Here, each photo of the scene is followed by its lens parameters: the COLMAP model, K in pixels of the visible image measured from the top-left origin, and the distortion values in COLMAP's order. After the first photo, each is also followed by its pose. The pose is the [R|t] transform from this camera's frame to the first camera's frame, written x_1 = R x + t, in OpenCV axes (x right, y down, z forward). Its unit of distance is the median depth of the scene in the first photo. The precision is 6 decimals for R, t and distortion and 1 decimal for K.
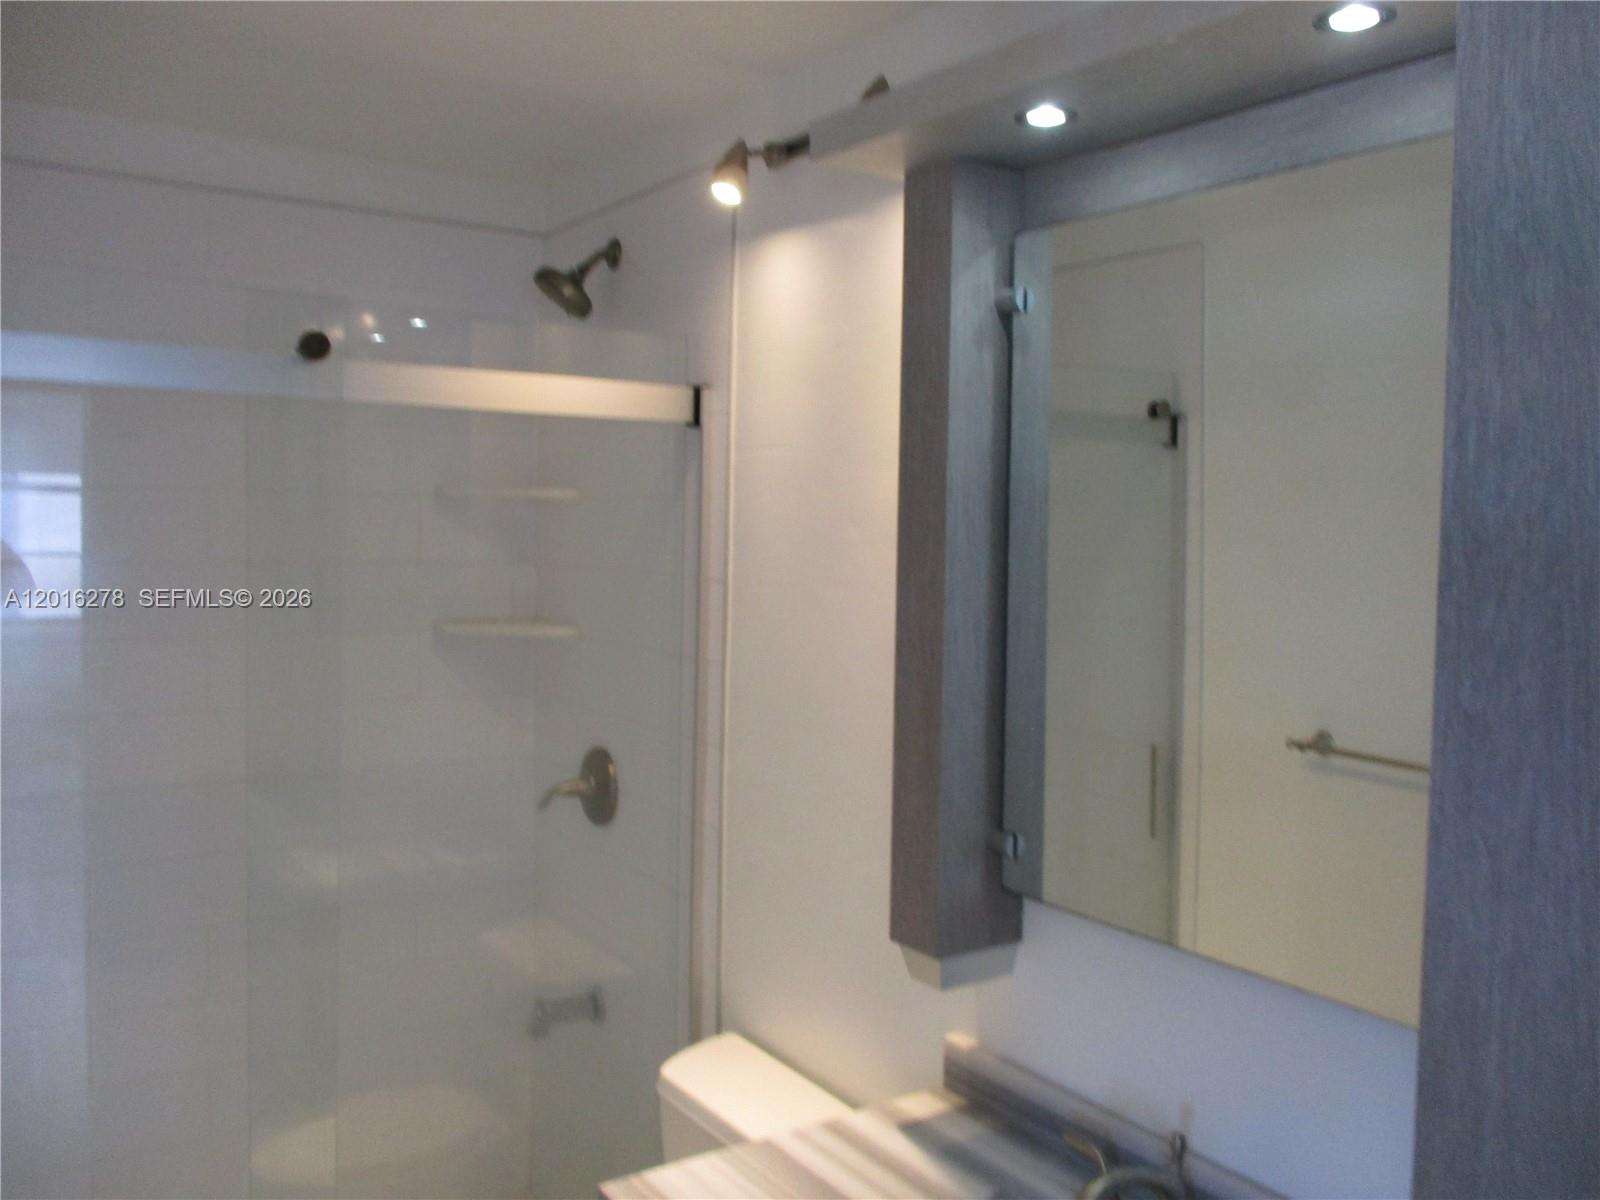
lens RADIAL K [[1319.4, 0, 802.5], [0, 1319.4, 583.7], [0, 0, 1]] dist [-0.045400, 0.029056]
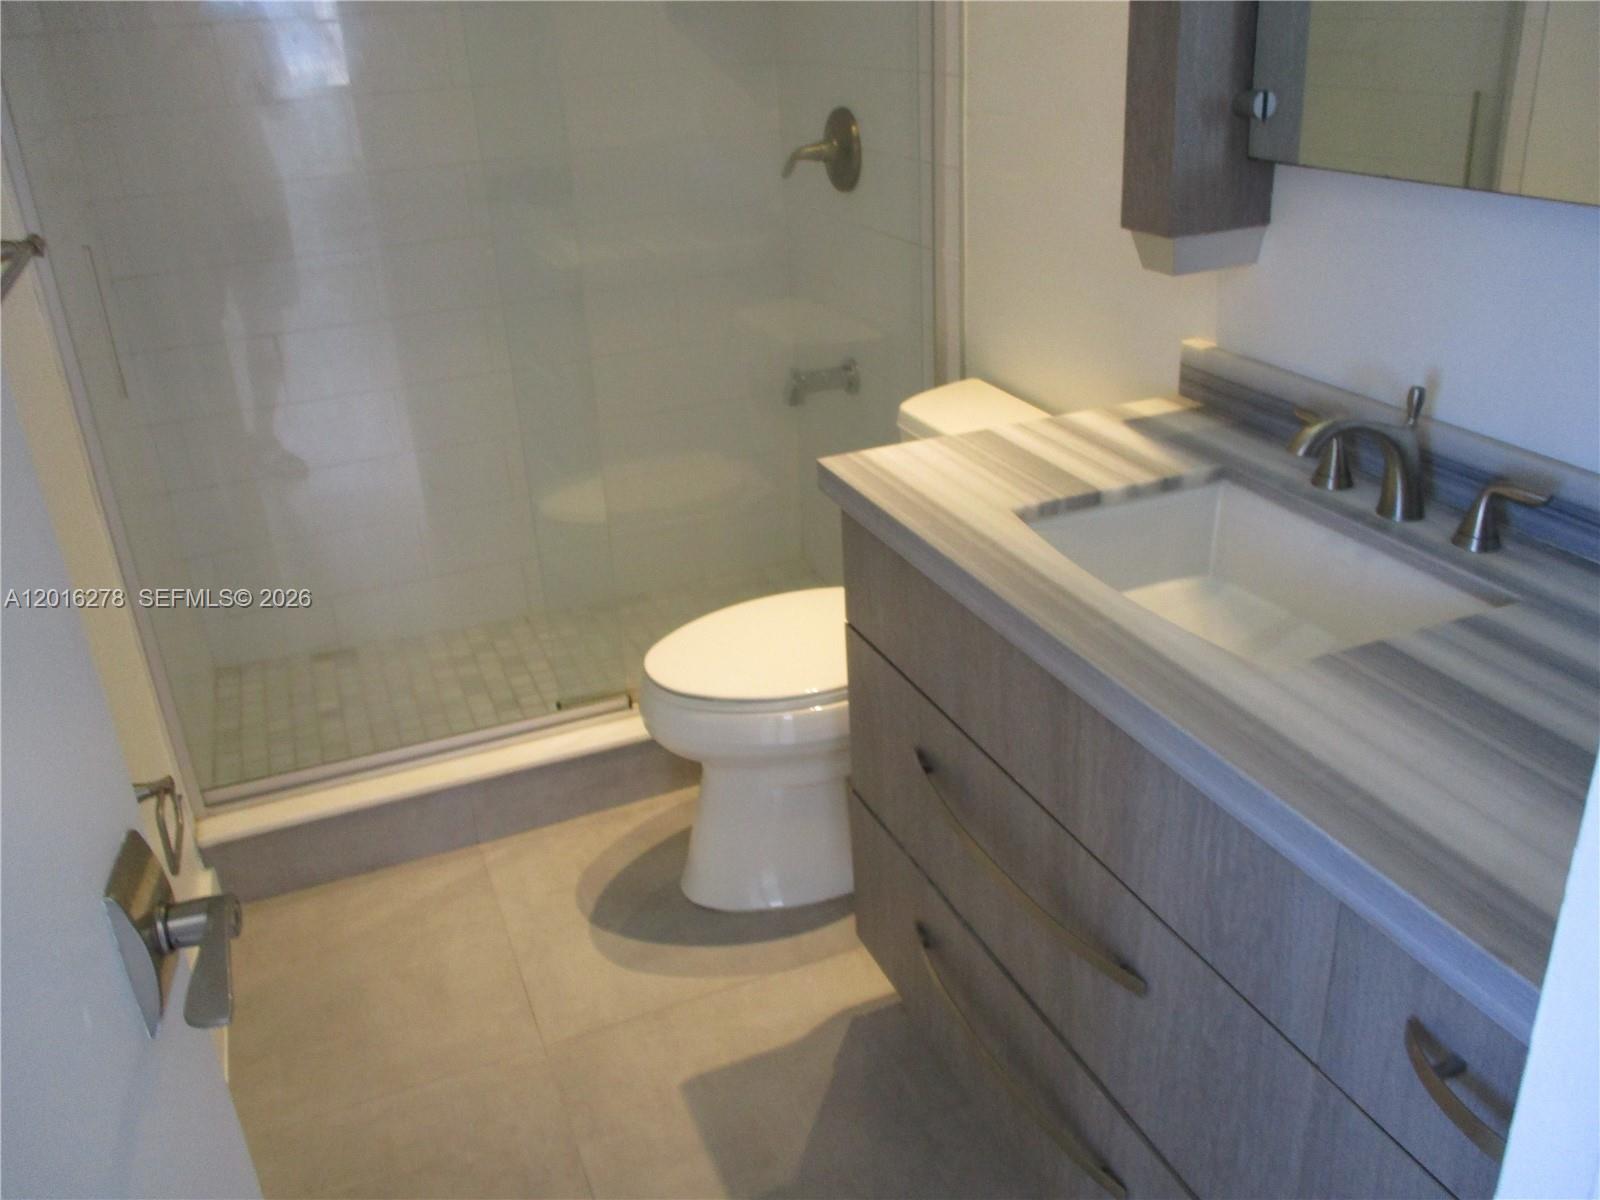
lens RADIAL K [[1319.4, 0, 813.6], [0, 1319.4, 610.6], [0, 0, 1]] dist [-0.045400, 0.029056]
pose [[0.975909, 0.025137, -0.216724, 0.046358], [0.060318, 0.923539, 0.378731, 0.117133], [0.209673, -0.382680, 0.899774, 0.011434]]
